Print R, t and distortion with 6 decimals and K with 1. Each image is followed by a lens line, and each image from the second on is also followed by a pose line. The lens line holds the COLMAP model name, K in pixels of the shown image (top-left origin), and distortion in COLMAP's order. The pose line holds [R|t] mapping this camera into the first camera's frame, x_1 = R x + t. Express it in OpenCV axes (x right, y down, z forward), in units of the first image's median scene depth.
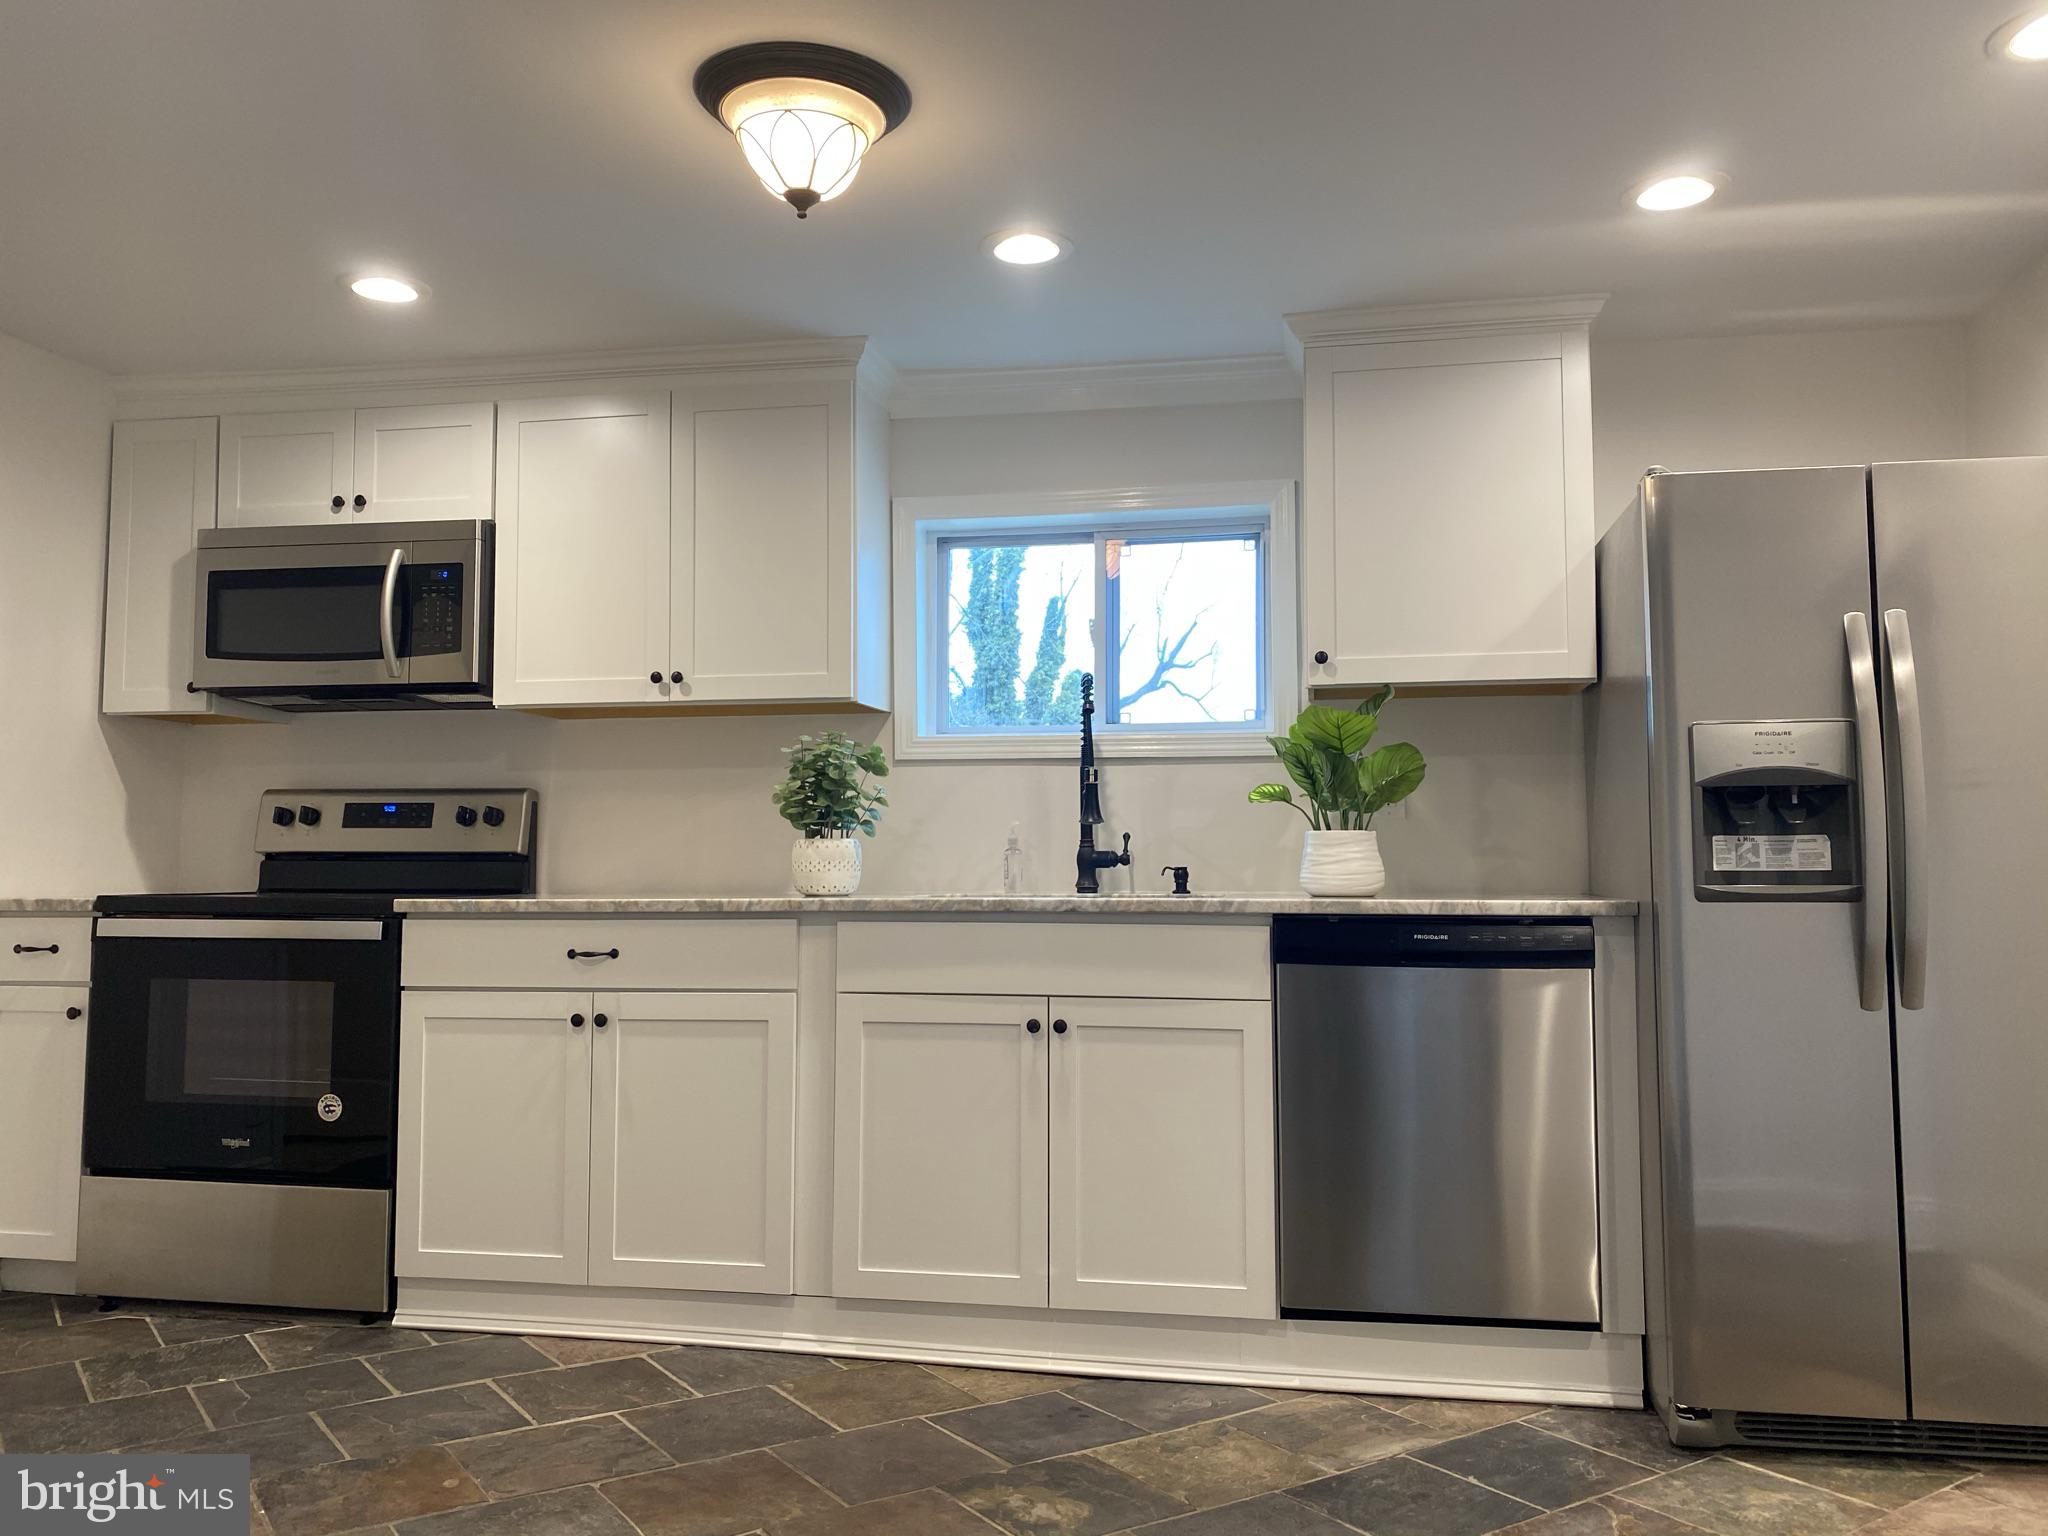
lens RADIAL K [[1571.8, 0, 1023.8], [0, 1571.8, 759.6], [0, 0, 1]] dist [0.038073, -0.038655]
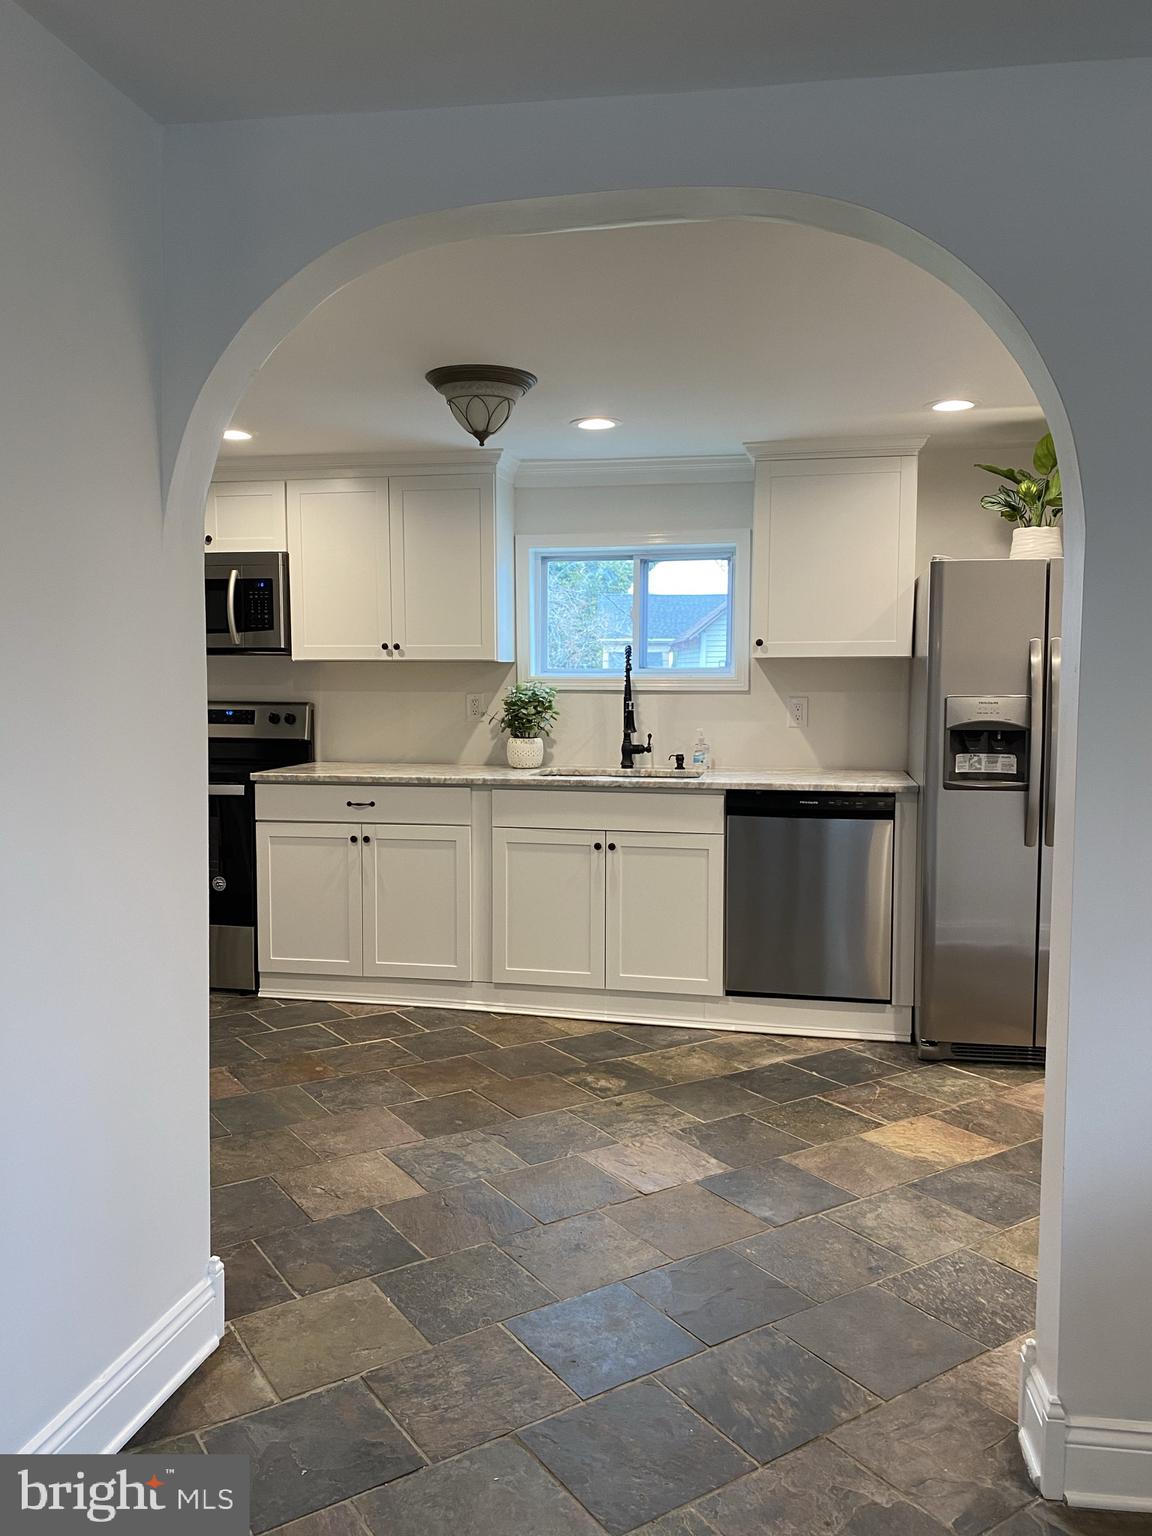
lens RADIAL K [[1178.8, 0, 553.5], [0, 1178.8, 757.5], [0, 0, 1]] dist [0.038073, -0.038655]
pose [[0.999734, 0.003356, -0.022800, -0.014580], [-0.000189, 0.990500, 0.137512, -0.123868], [0.023045, -0.137471, 0.990238, -0.363857]]
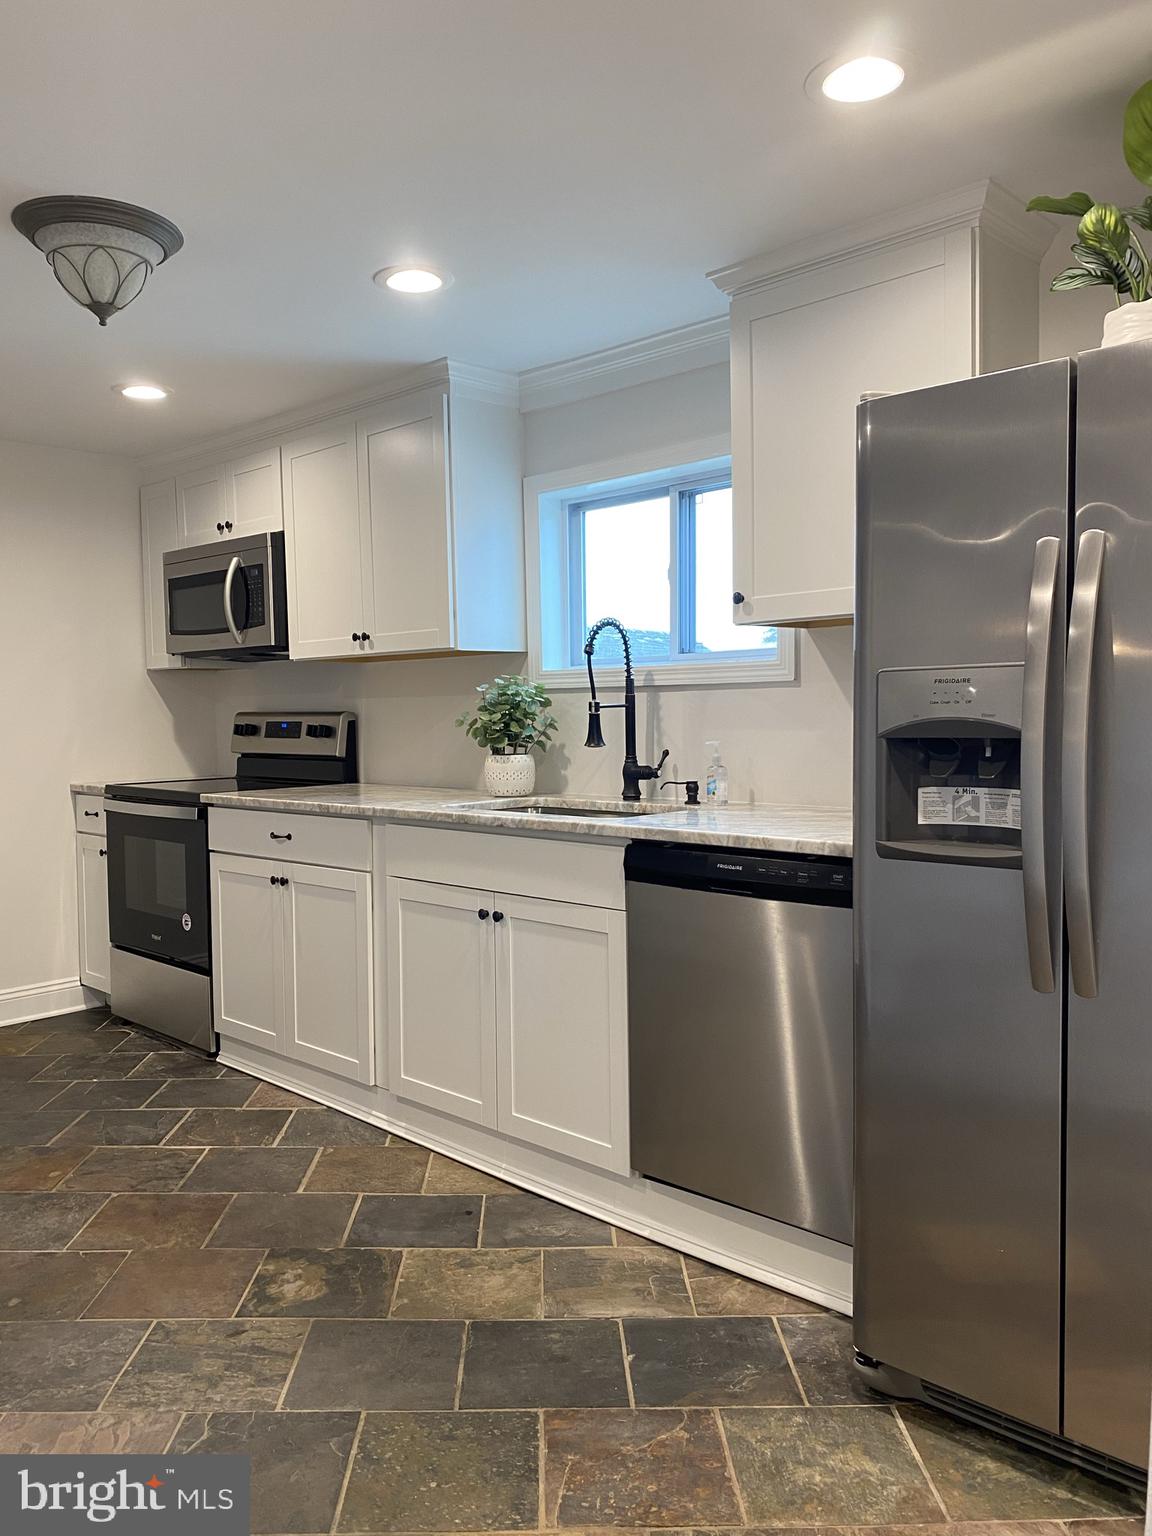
lens RADIAL K [[1178.8, 0, 553.9], [0, 1178.8, 761.3], [0, 0, 1]] dist [0.038073, -0.038655]
pose [[0.827439, 0.012477, -0.561417, 0.558212], [0.053287, 0.993497, 0.100616, -0.043230], [0.559022, -0.113170, 0.821393, 0.255599]]
